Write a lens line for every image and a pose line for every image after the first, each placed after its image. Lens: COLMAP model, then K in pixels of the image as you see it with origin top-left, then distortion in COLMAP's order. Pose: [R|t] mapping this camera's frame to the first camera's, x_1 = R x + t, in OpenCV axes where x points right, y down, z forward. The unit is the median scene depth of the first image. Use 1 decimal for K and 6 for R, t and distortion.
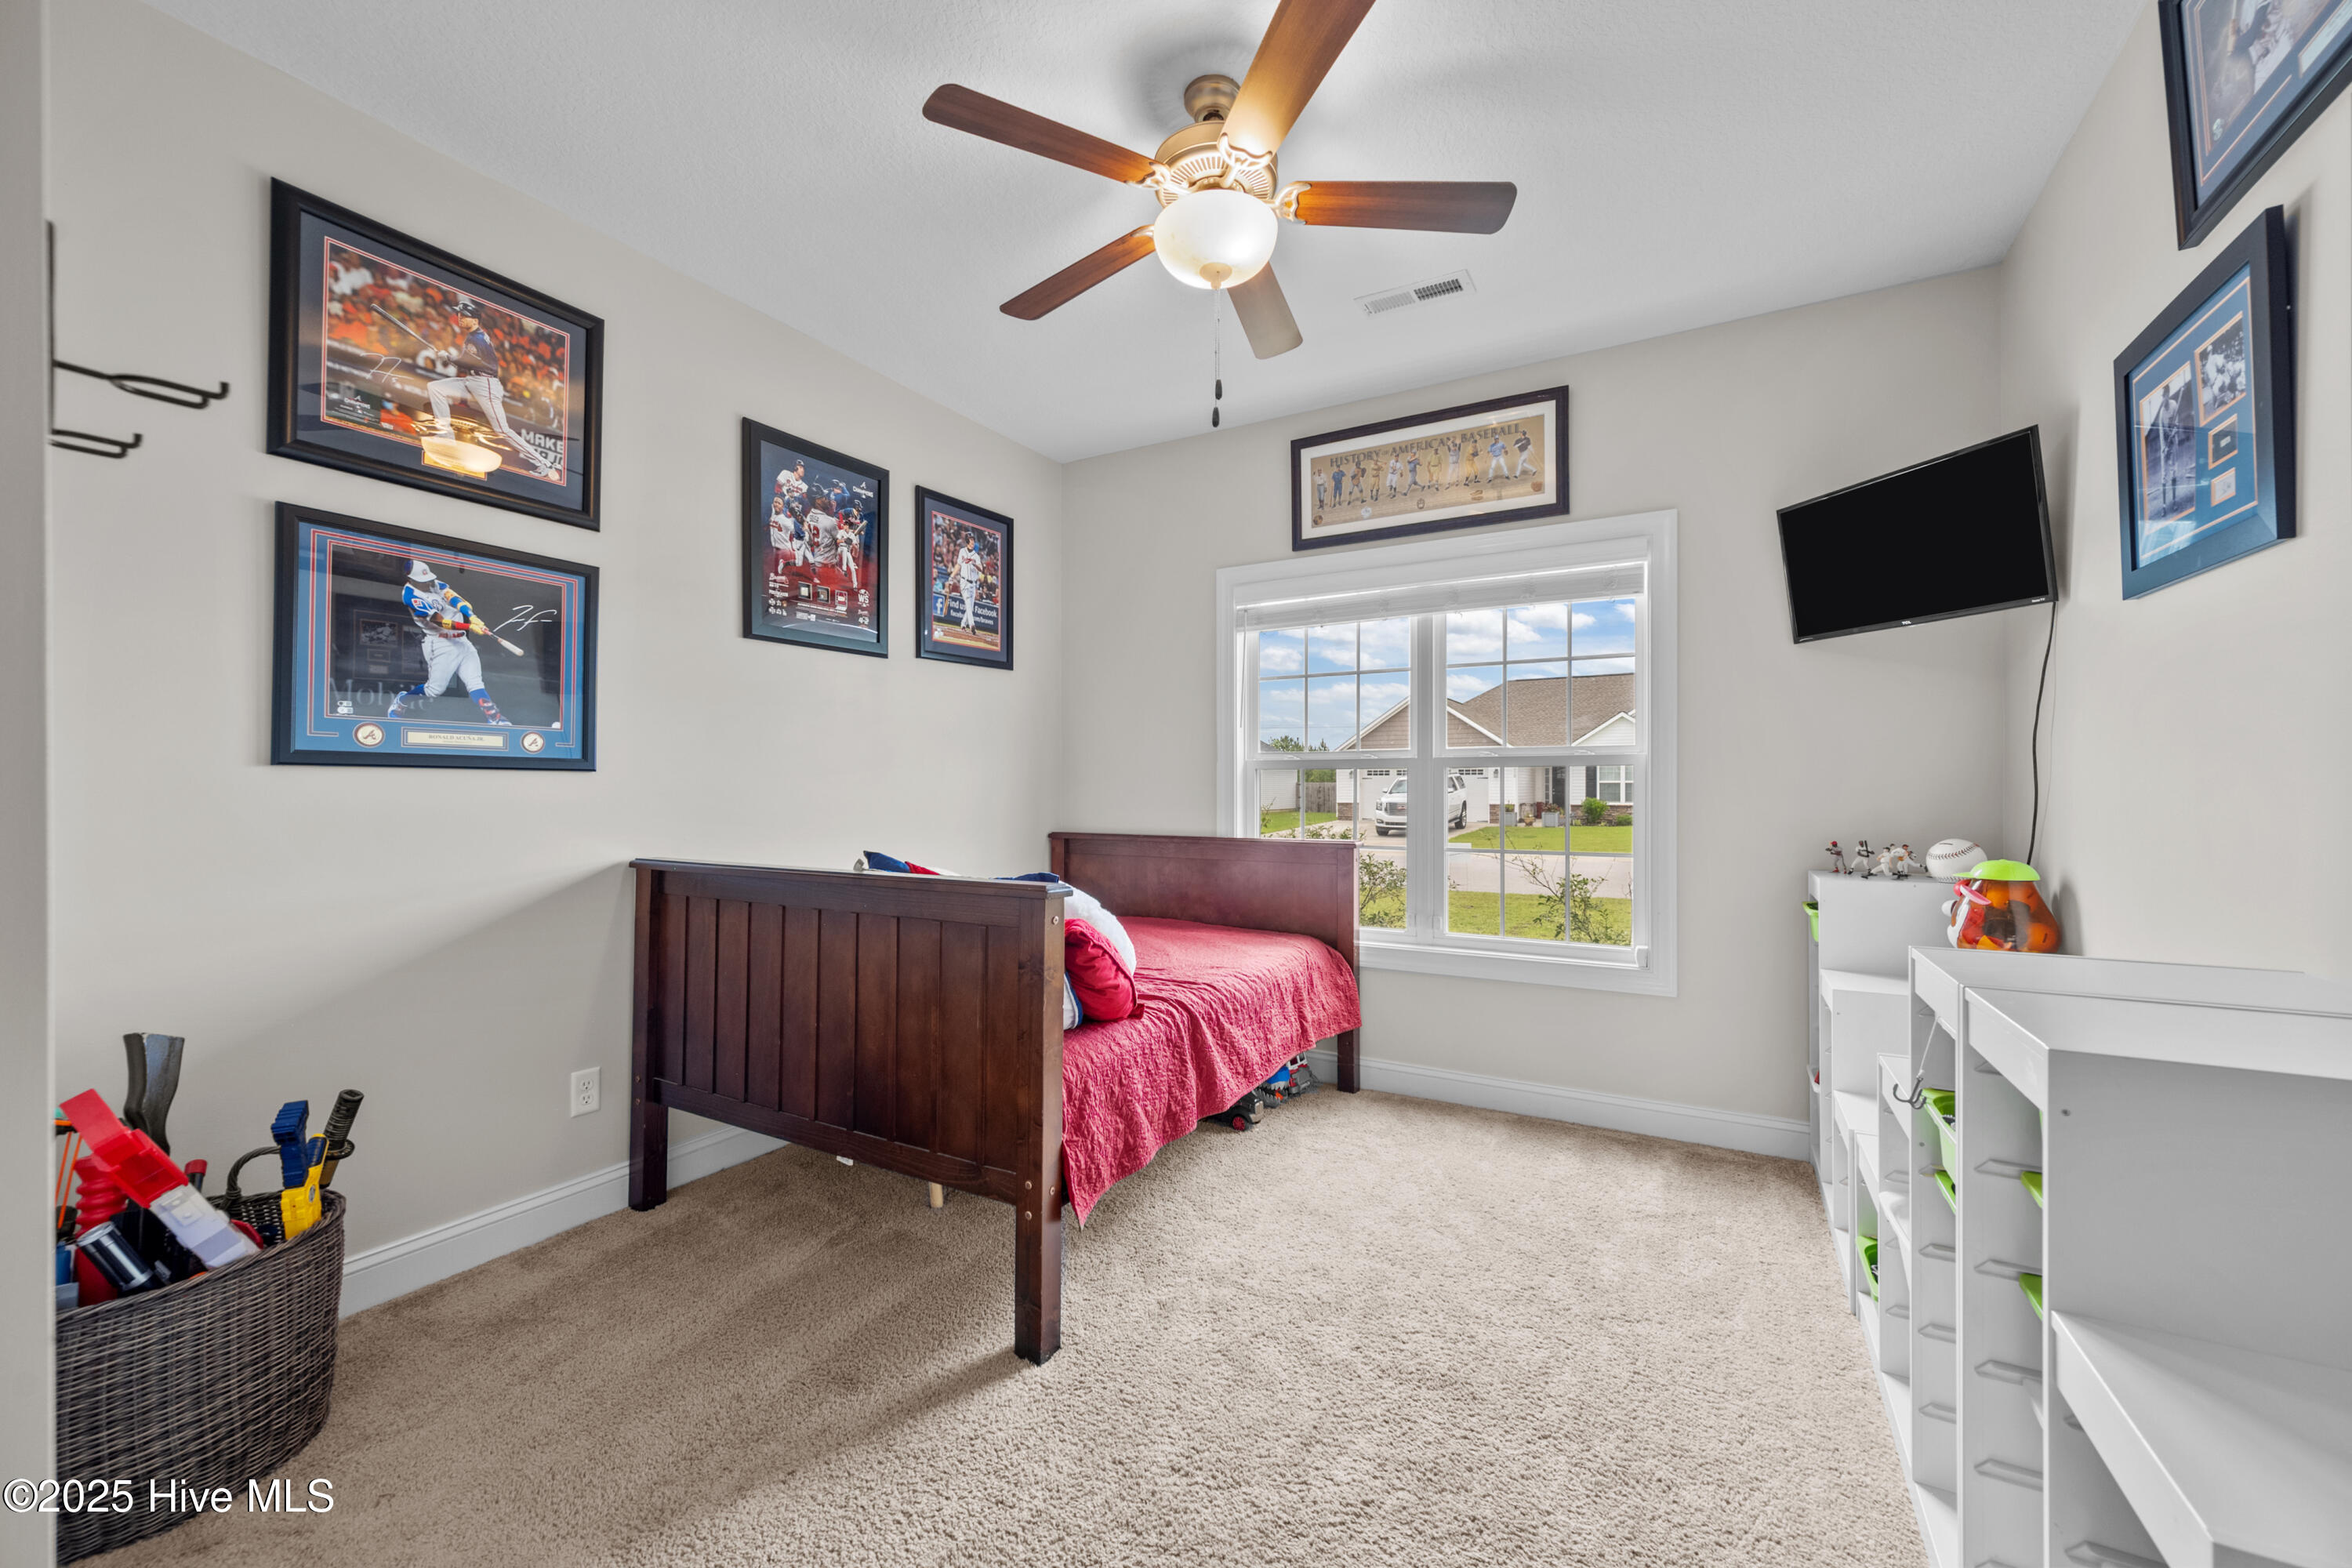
lens RADIAL K [[927.2, 0, 1180.4], [0, 927.2, 788.6], [0, 0, 1]] dist [0.000402, 0.000485]
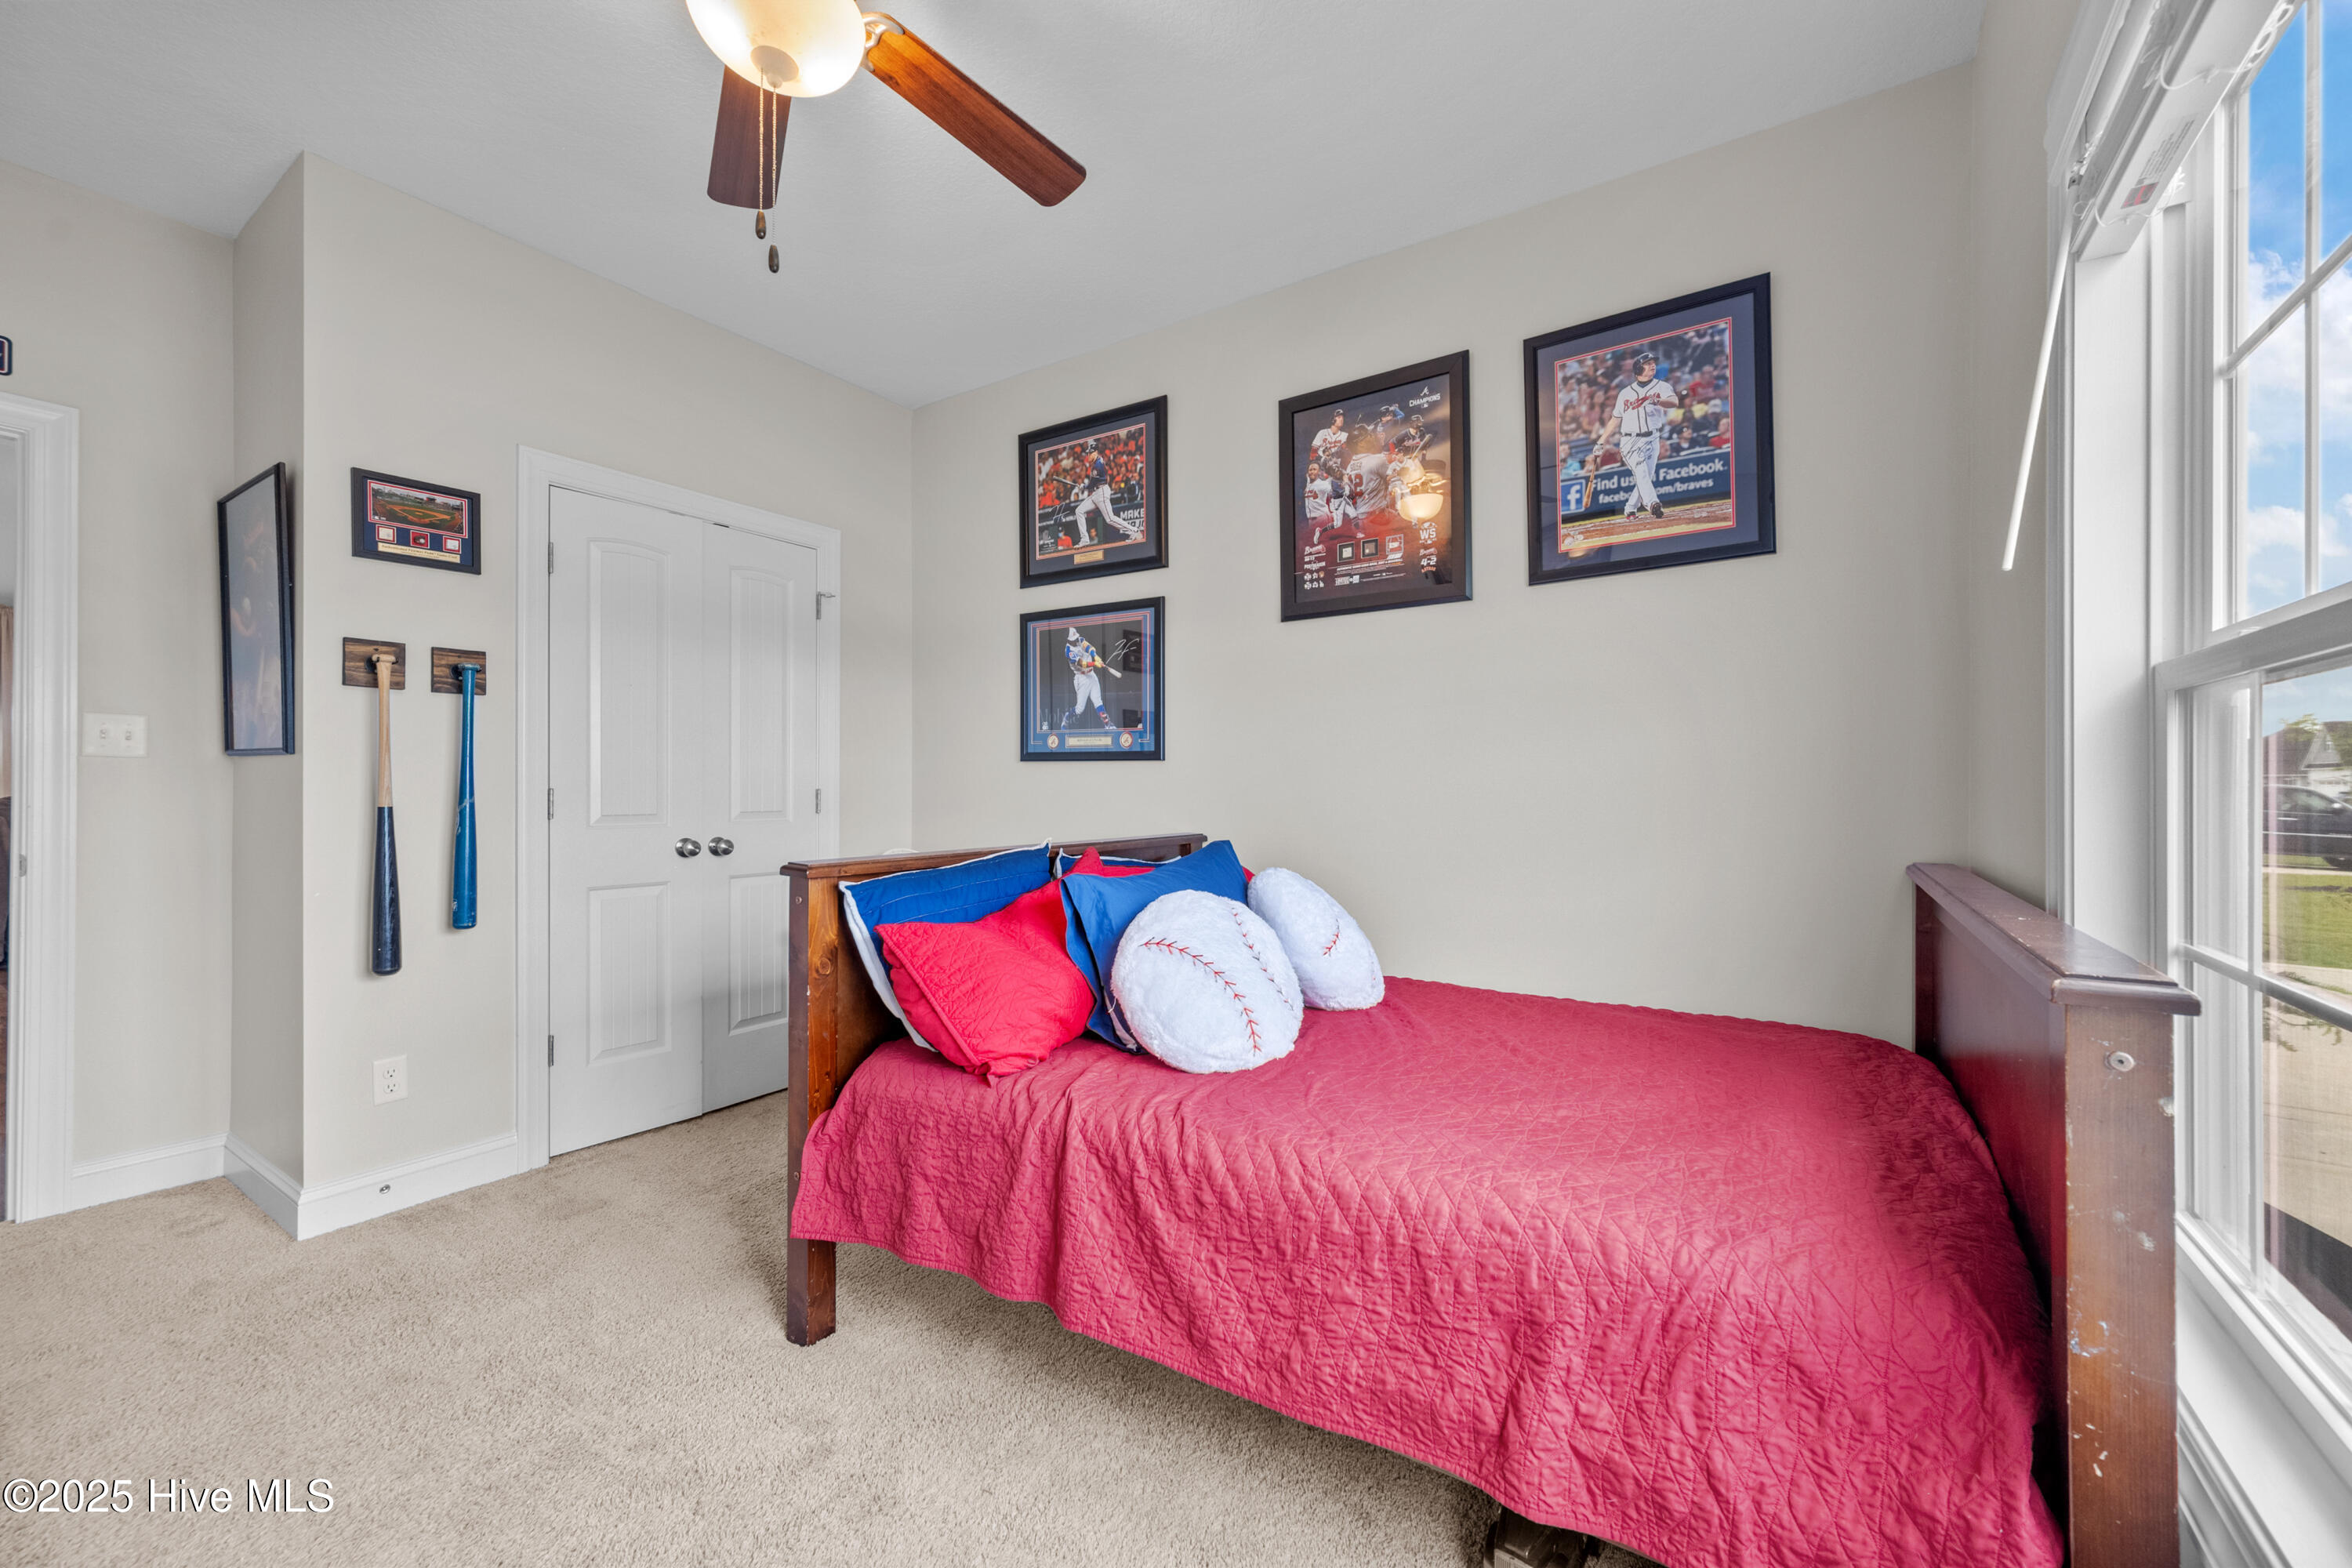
lens RADIAL K [[927.2, 0, 1180.4], [0, 927.2, 788.6], [0, 0, 1]] dist [0.000402, 0.000485]
pose [[-0.069473, 0.002053, -0.997582, 0.669384], [-0.004996, 0.999985, 0.002406, 0.017743], [0.997571, 0.005151, -0.069461, 1.215382]]
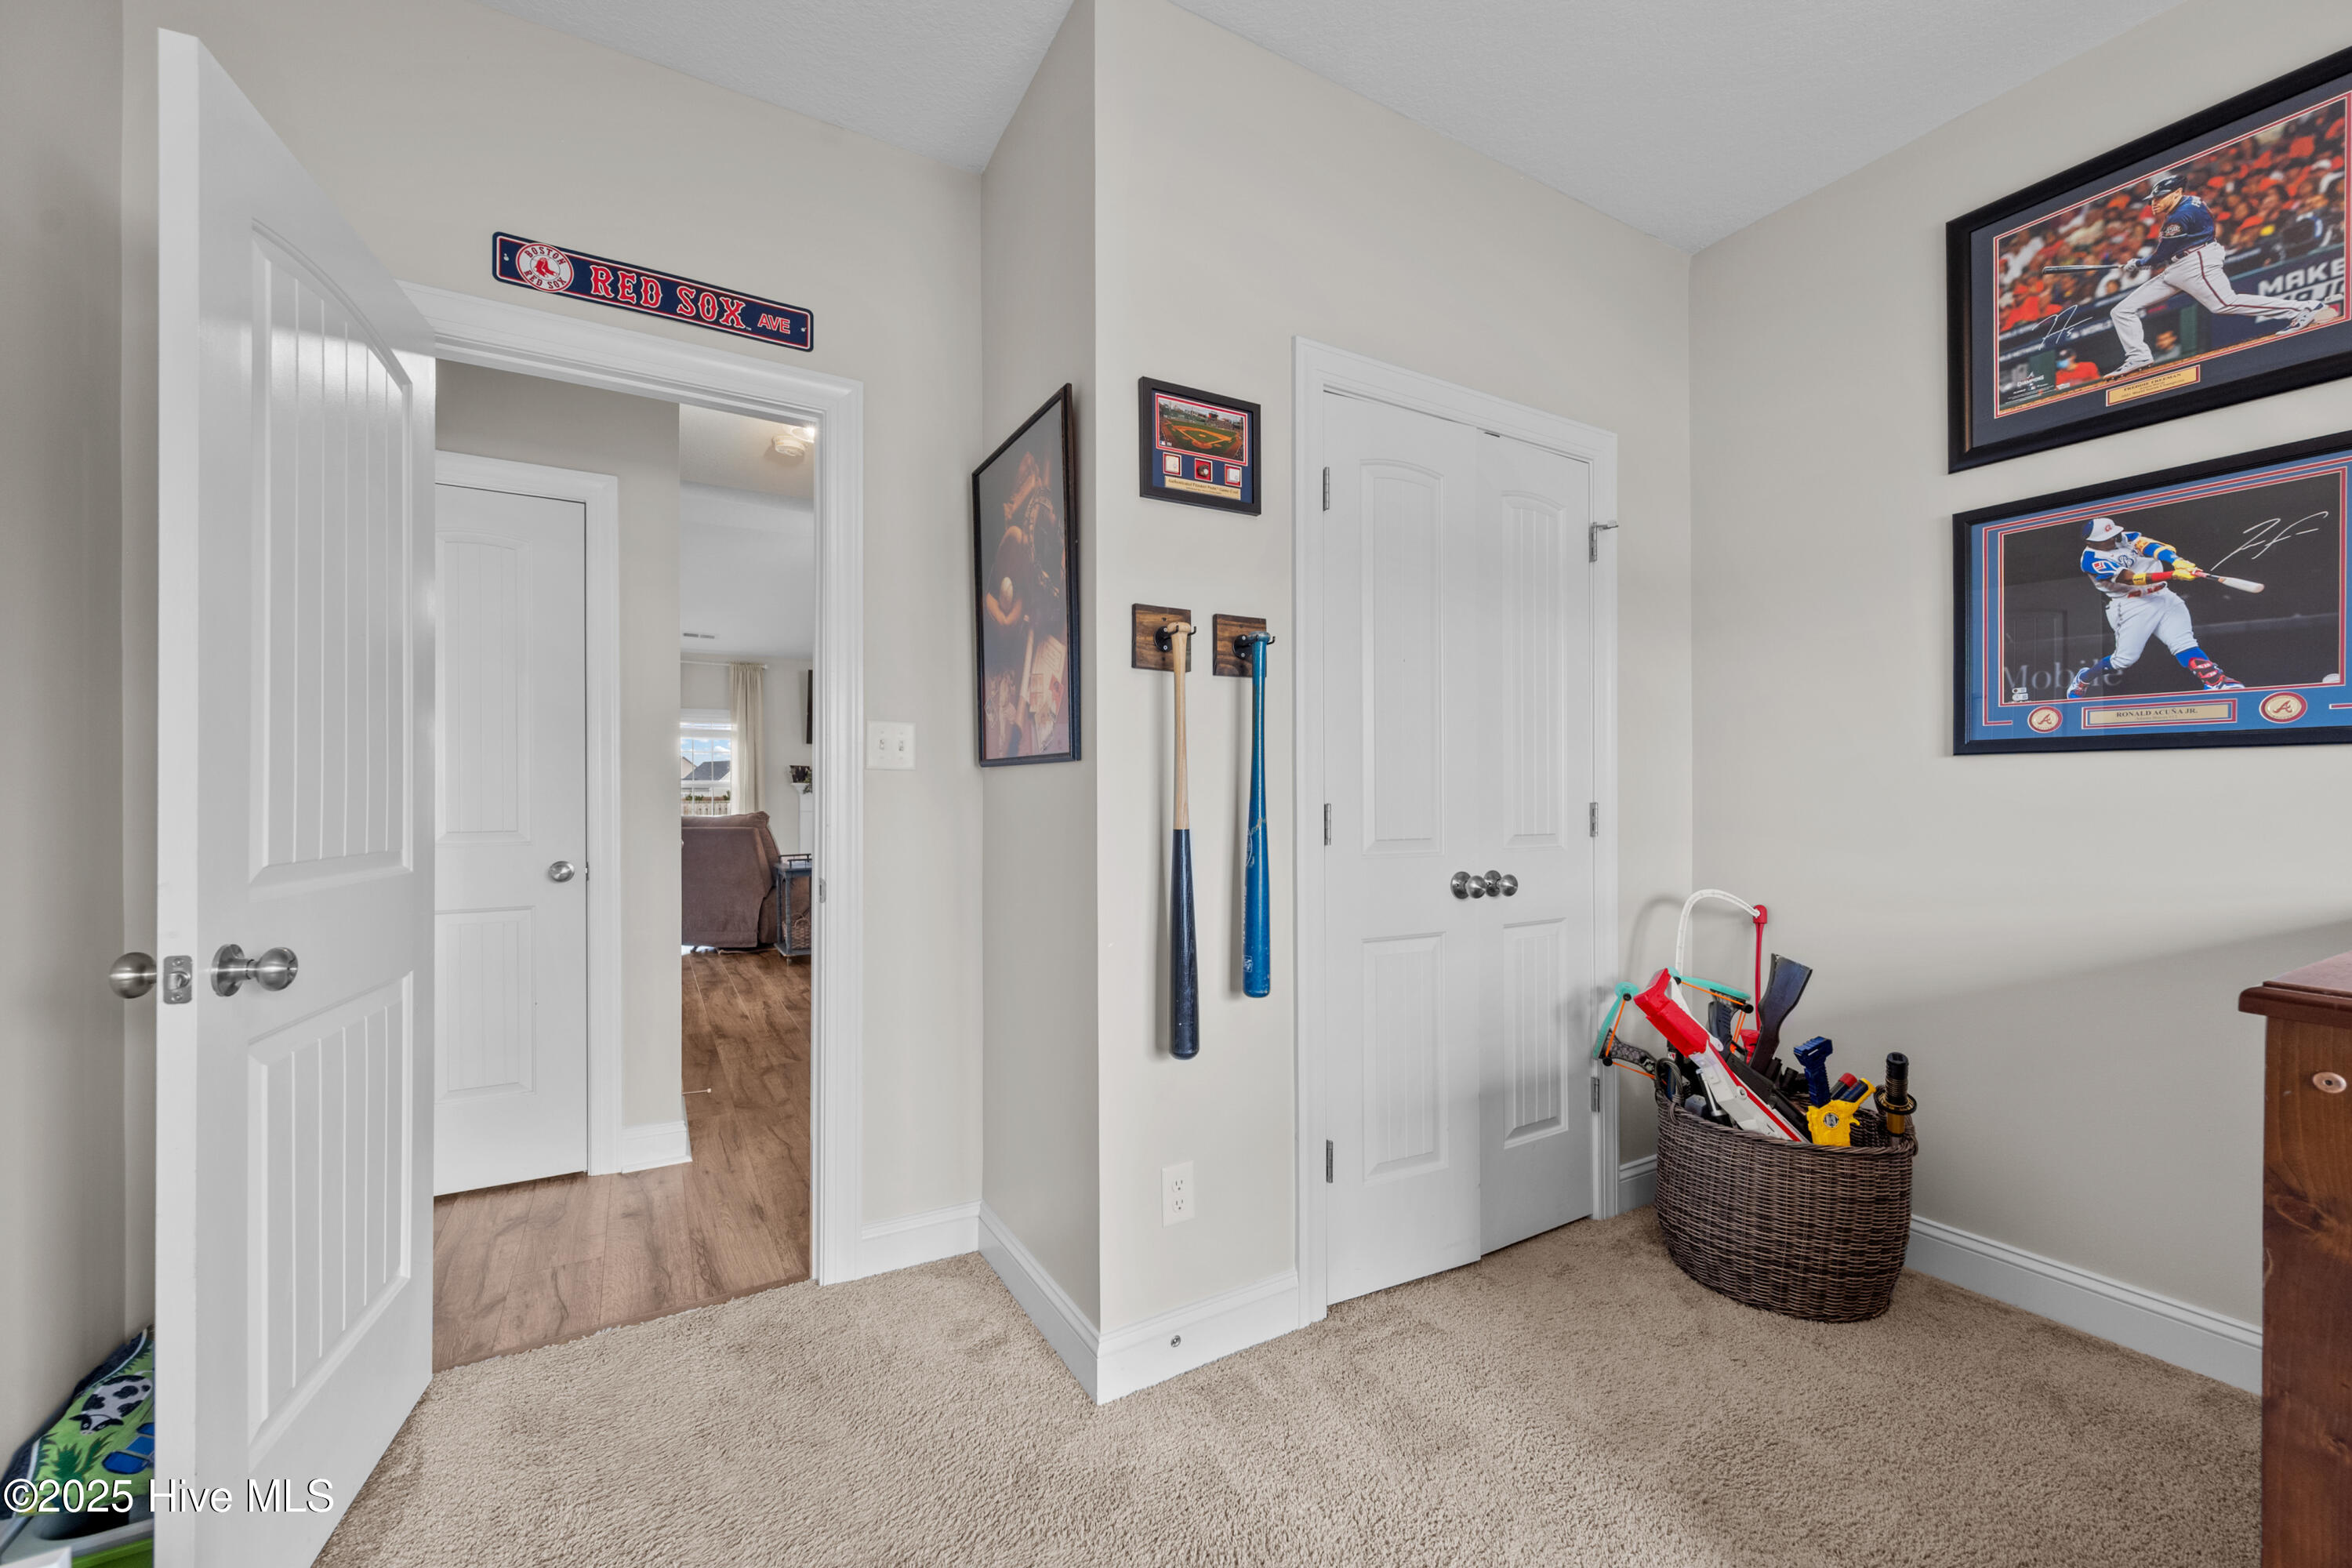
lens RADIAL K [[926.6, 0, 1185.1], [0, 926.6, 797.4], [0, 0, 1]] dist [0.001187, 0.000221]
pose [[-0.493233, 0.000619, -0.869897, 0.360041], [0.002035, 0.999998, -0.000443, 0.018978], [0.869895, -0.001988, -0.493233, 0.637105]]
